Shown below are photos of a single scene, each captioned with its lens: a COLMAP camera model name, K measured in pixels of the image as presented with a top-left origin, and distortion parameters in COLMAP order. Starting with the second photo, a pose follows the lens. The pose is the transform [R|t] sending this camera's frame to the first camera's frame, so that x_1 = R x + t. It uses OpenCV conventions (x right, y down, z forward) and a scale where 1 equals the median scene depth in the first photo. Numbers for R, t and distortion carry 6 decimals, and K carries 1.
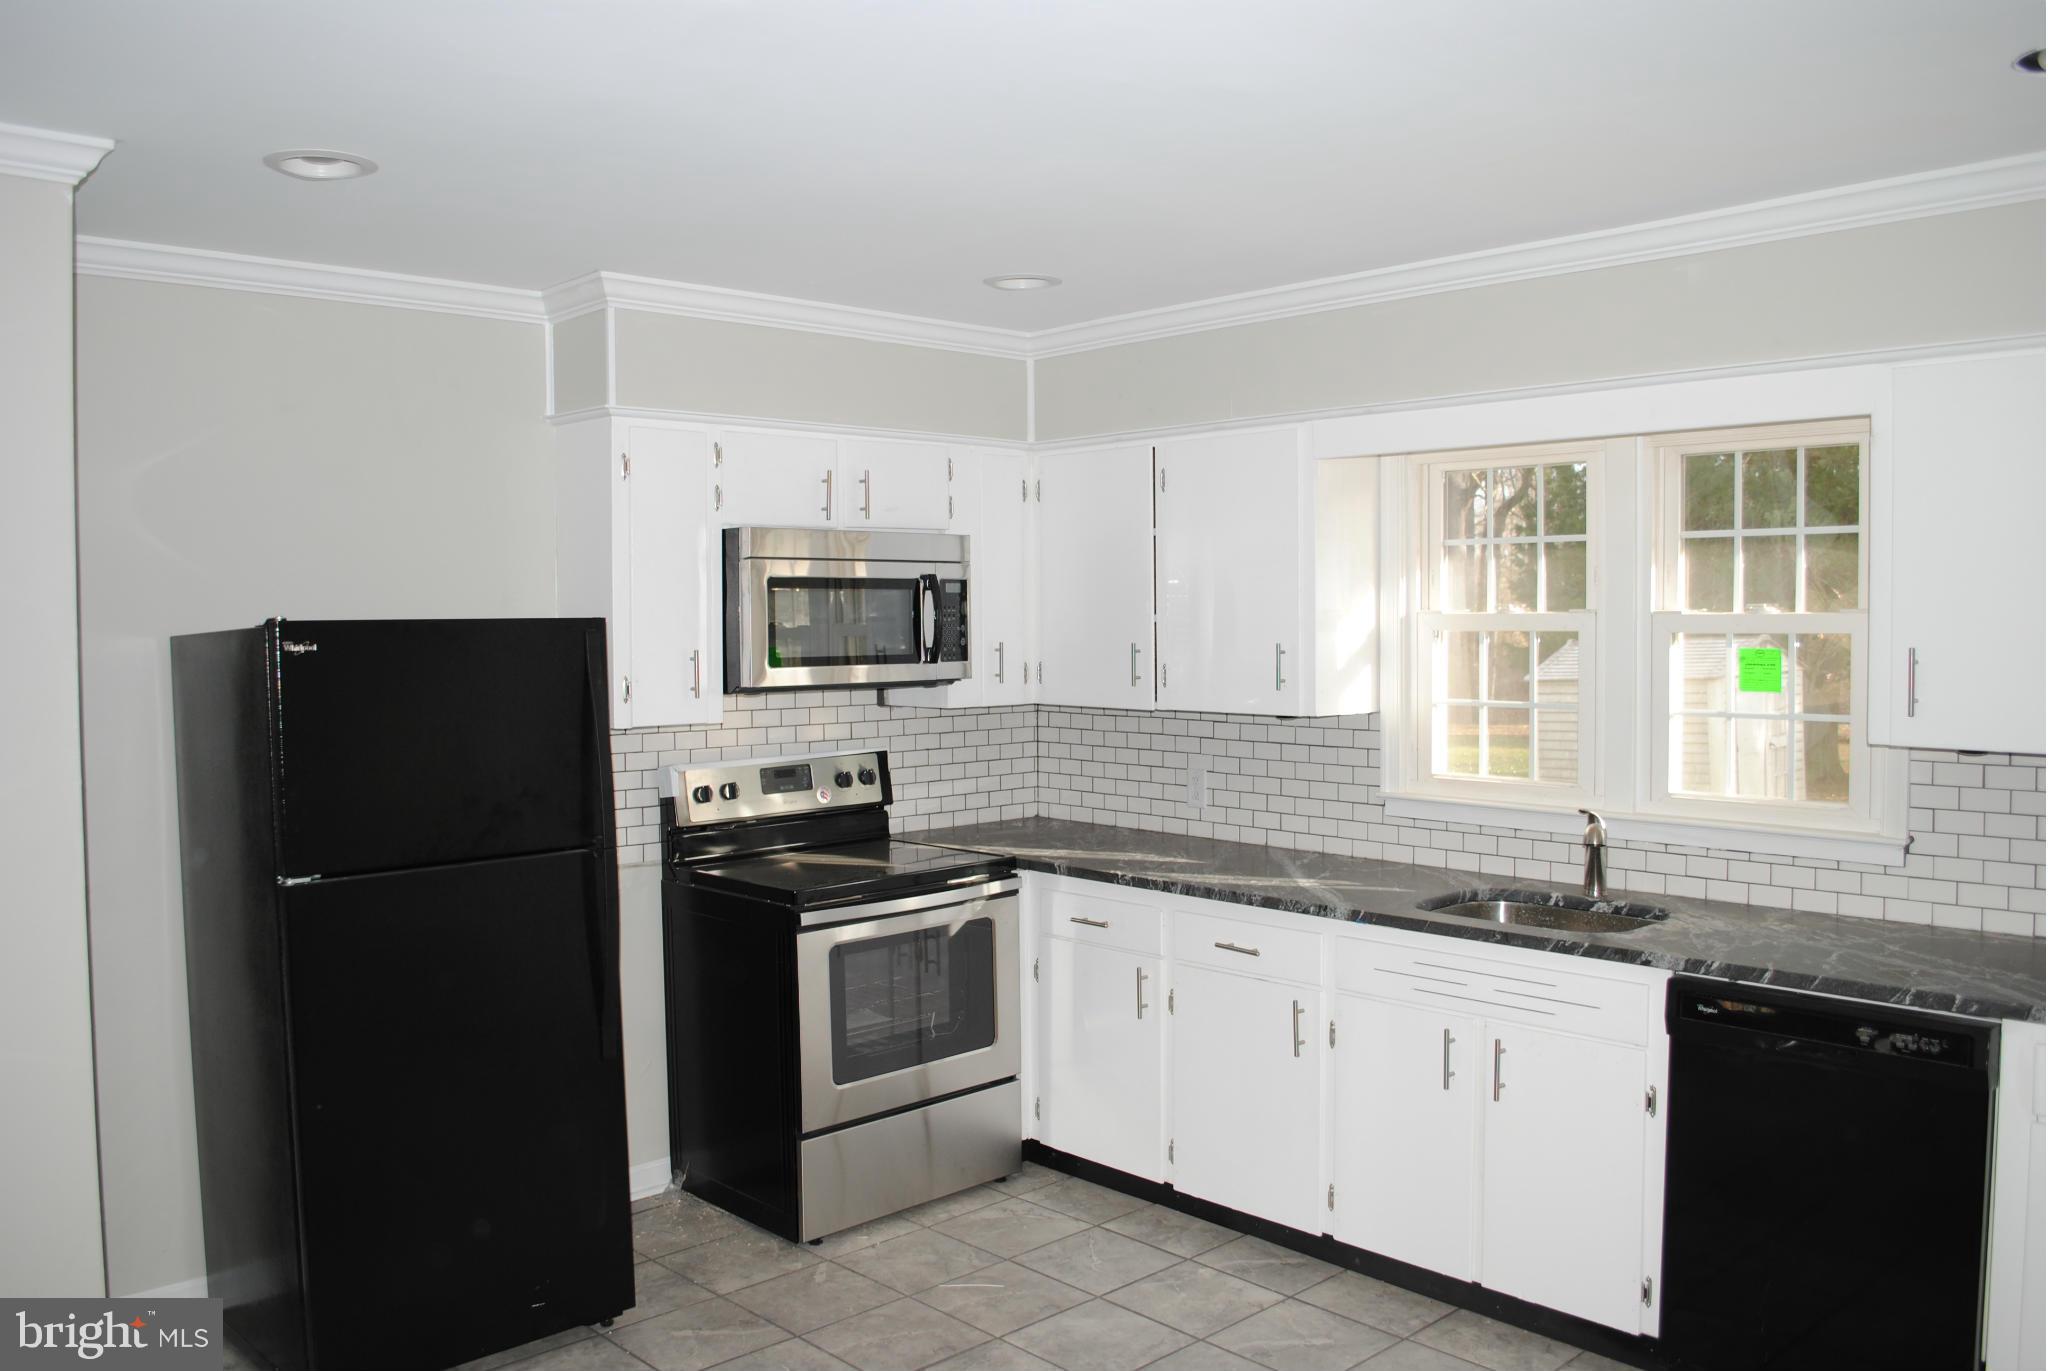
lens RADIAL K [[1632.7, 0, 1019.6], [0, 1632.7, 681.5], [0, 0, 1]] dist [-0.079478, 0.001378]
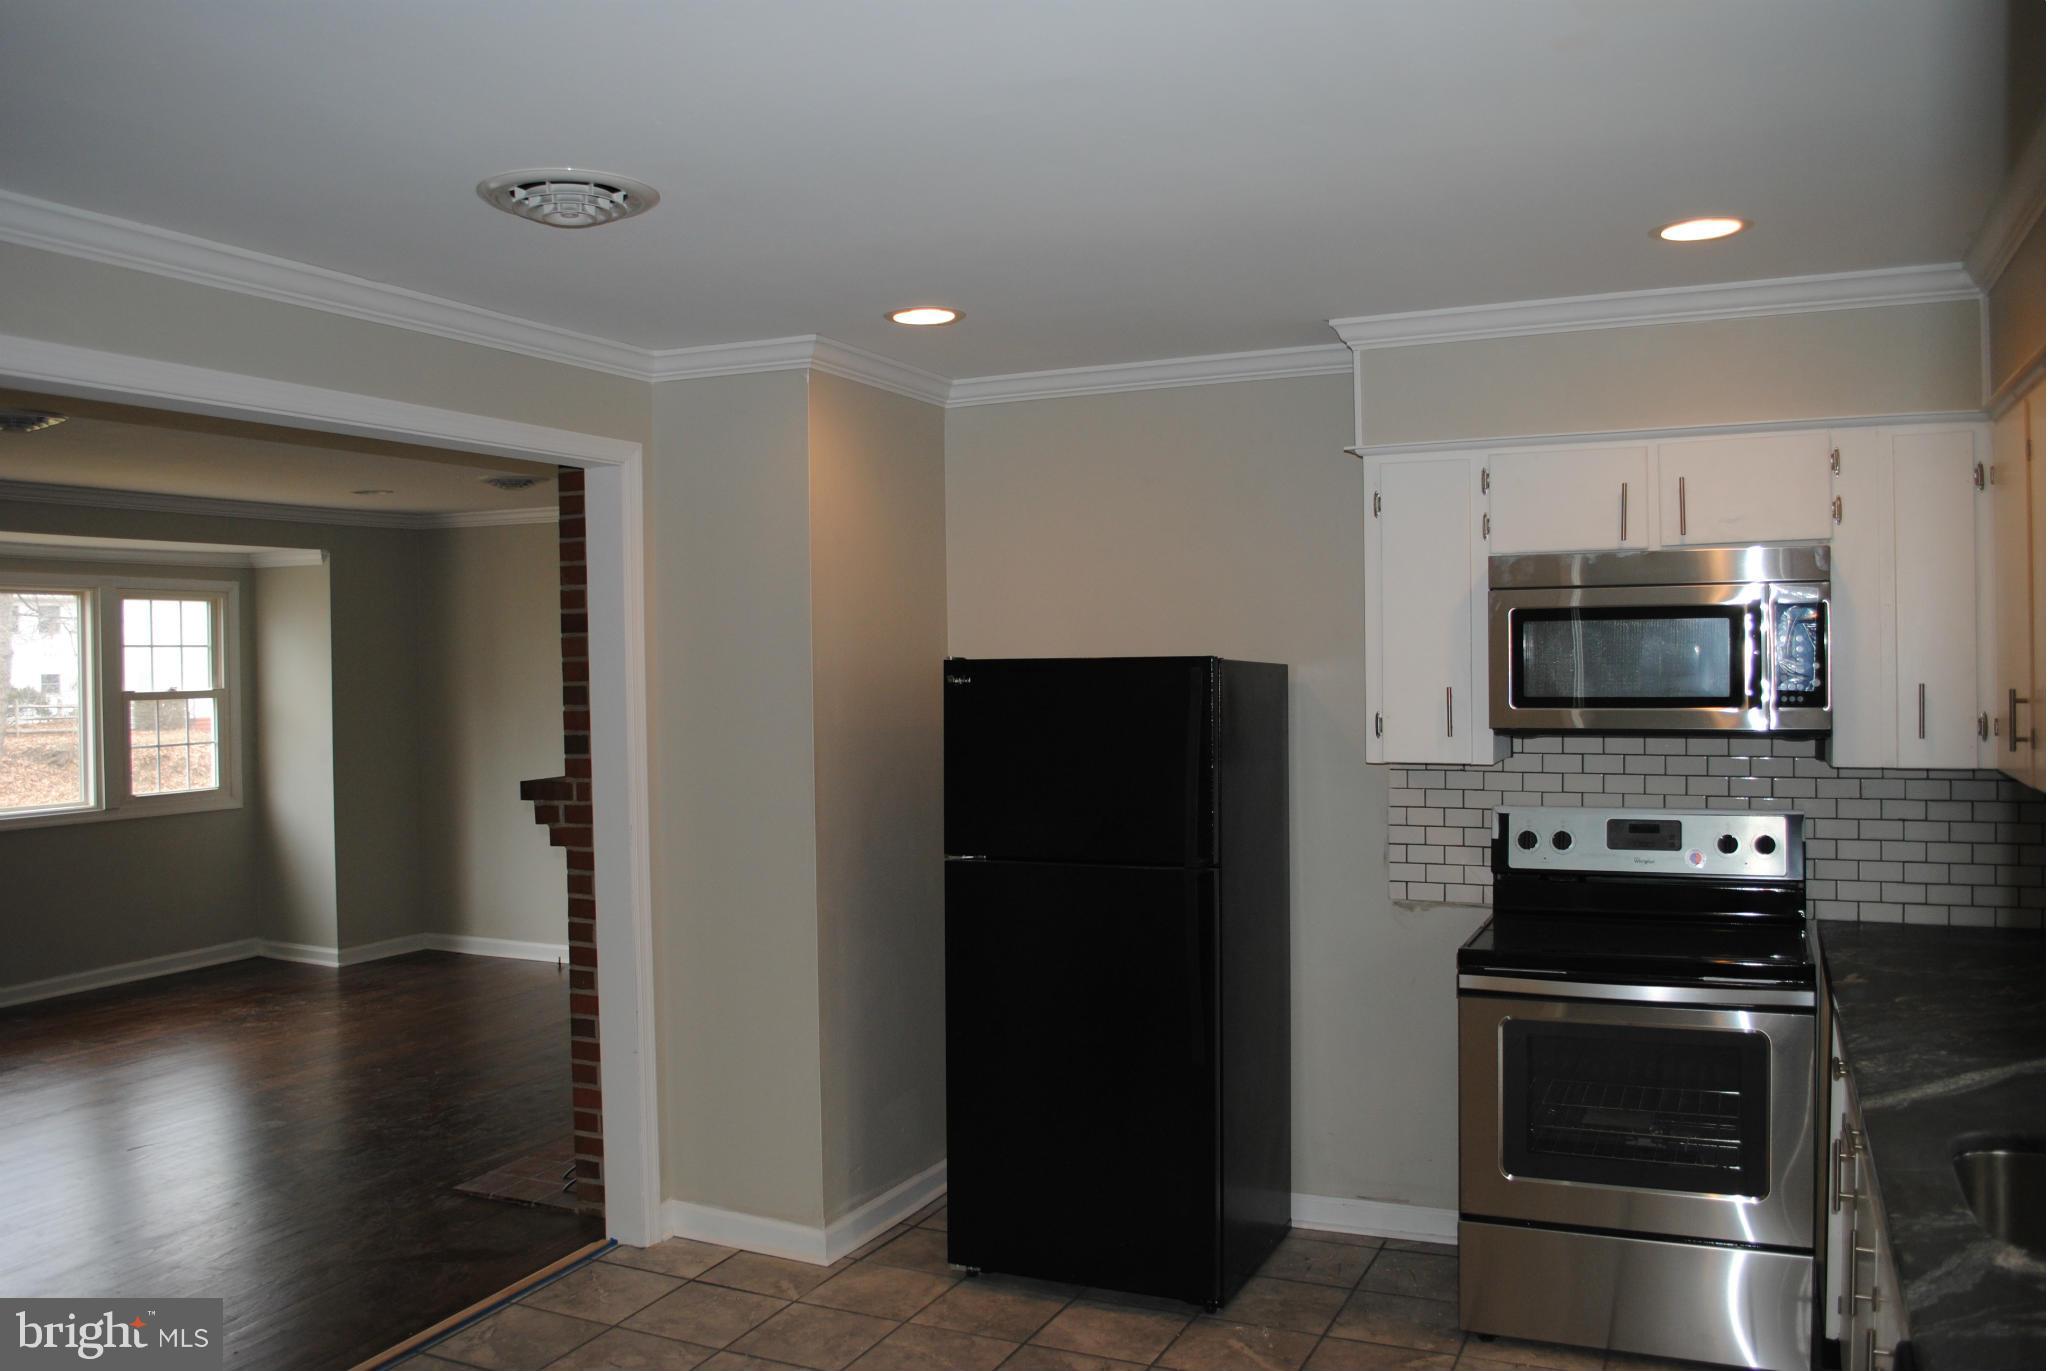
lens RADIAL K [[1618.5, 0, 1017.0], [0, 1618.5, 679.0], [0, 0, 1]] dist [-0.077868, 0.002504]
pose [[0.374006, 0.016585, -0.927278, 0.609885], [-0.025110, 0.999655, 0.007752, -0.025799], [0.927086, 0.020385, 0.374294, 0.418970]]
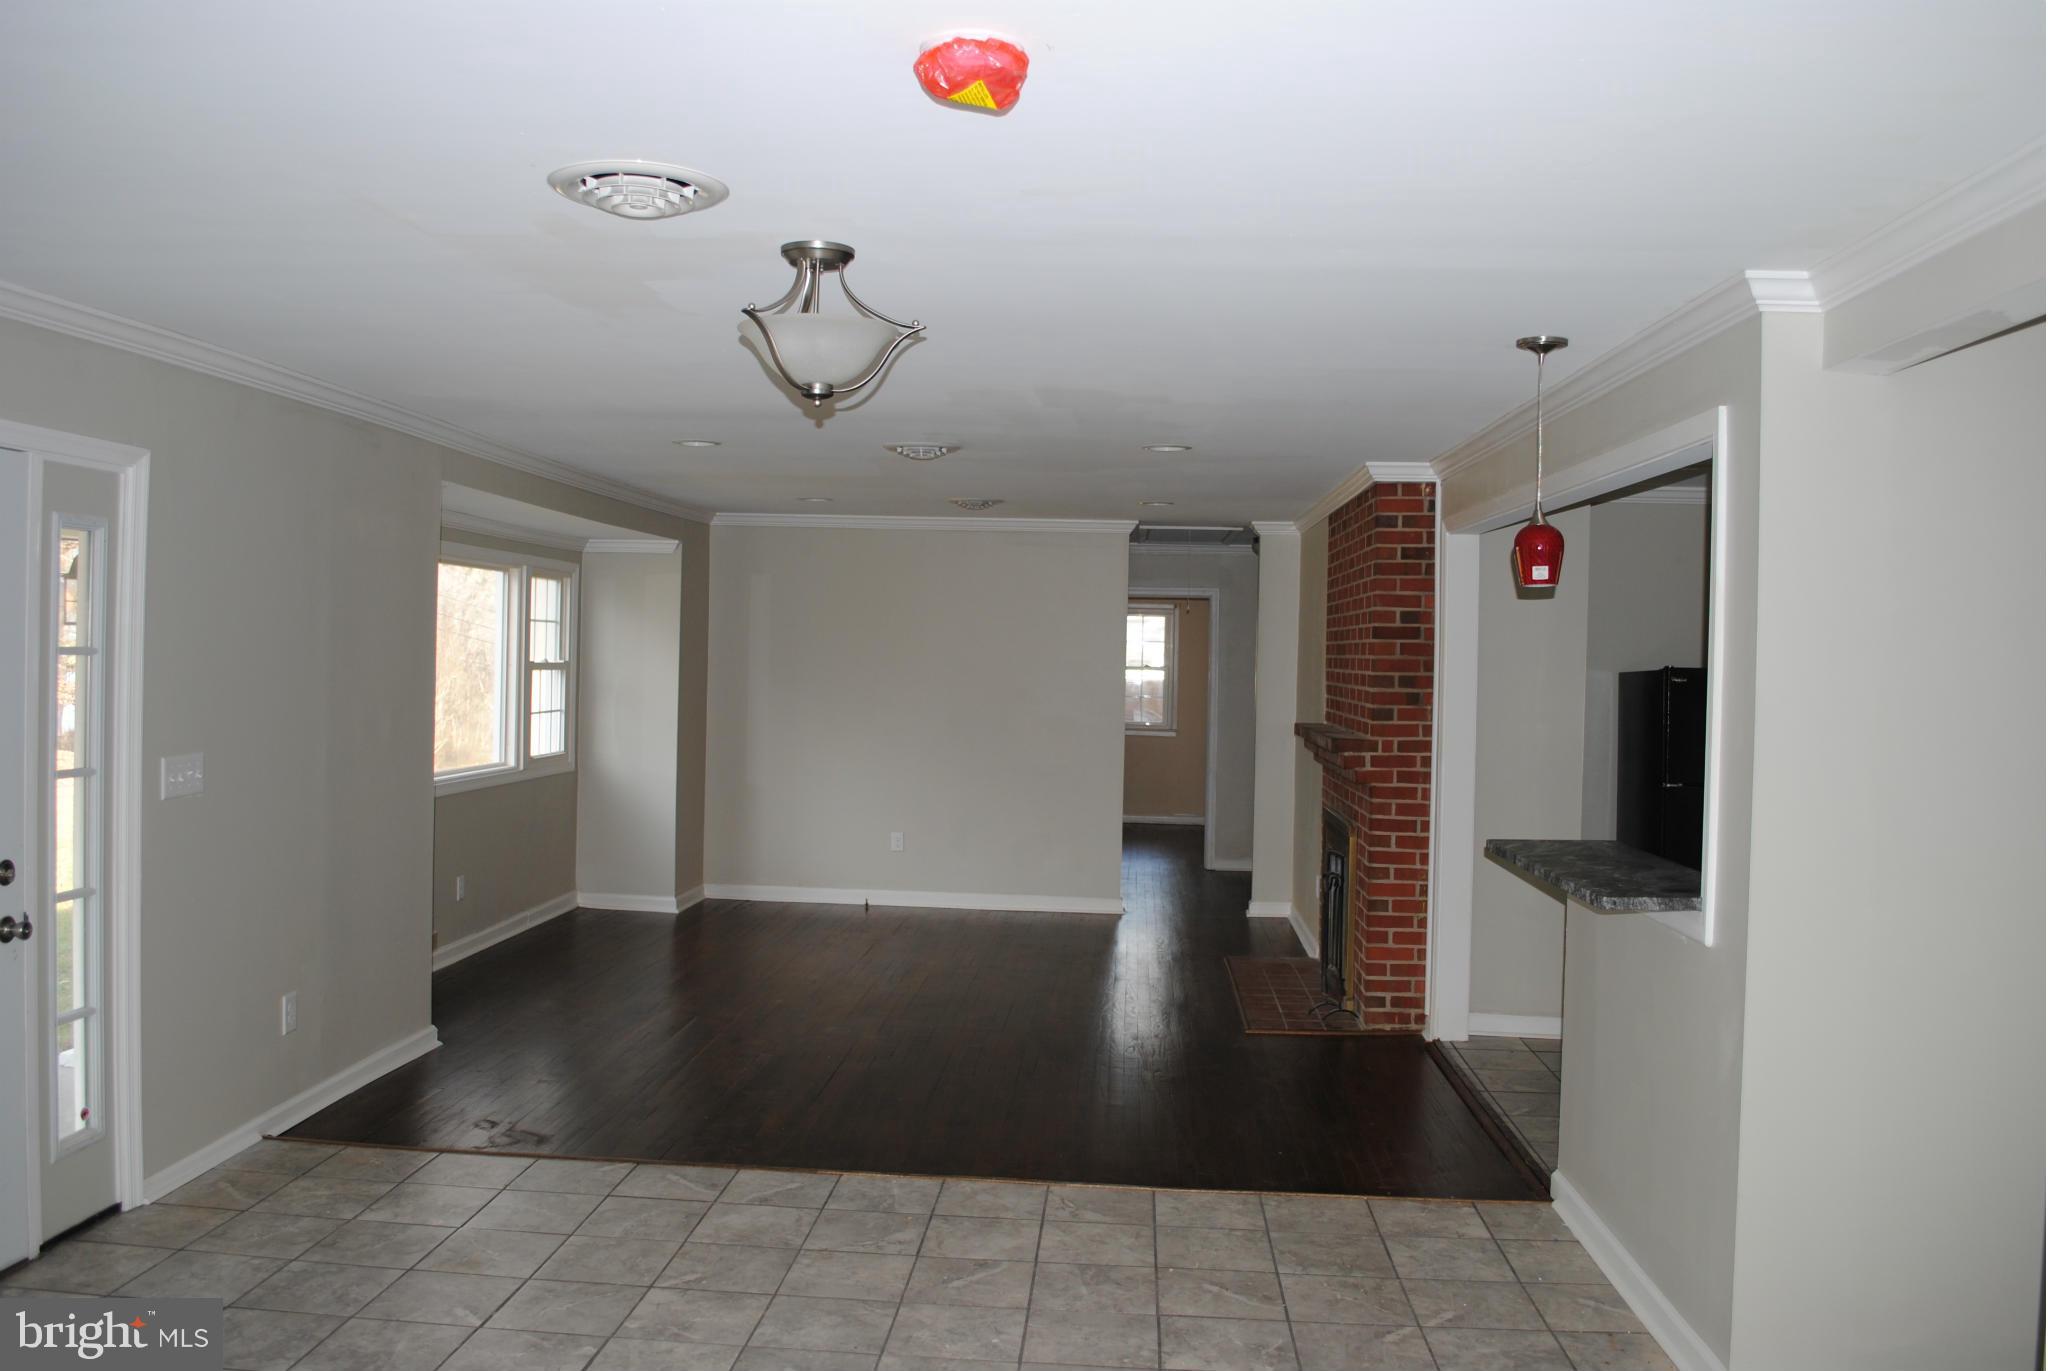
lens RADIAL K [[1618.5, 0, 1017.0], [0, 1618.5, 679.0], [0, 0, 1]] dist [-0.077868, 0.002504]
pose [[0.676896, 0.035074, -0.735243, 0.420185], [-0.056406, 0.998399, -0.004302, 0.029484], [0.733914, 0.044384, 0.677790, -0.887065]]
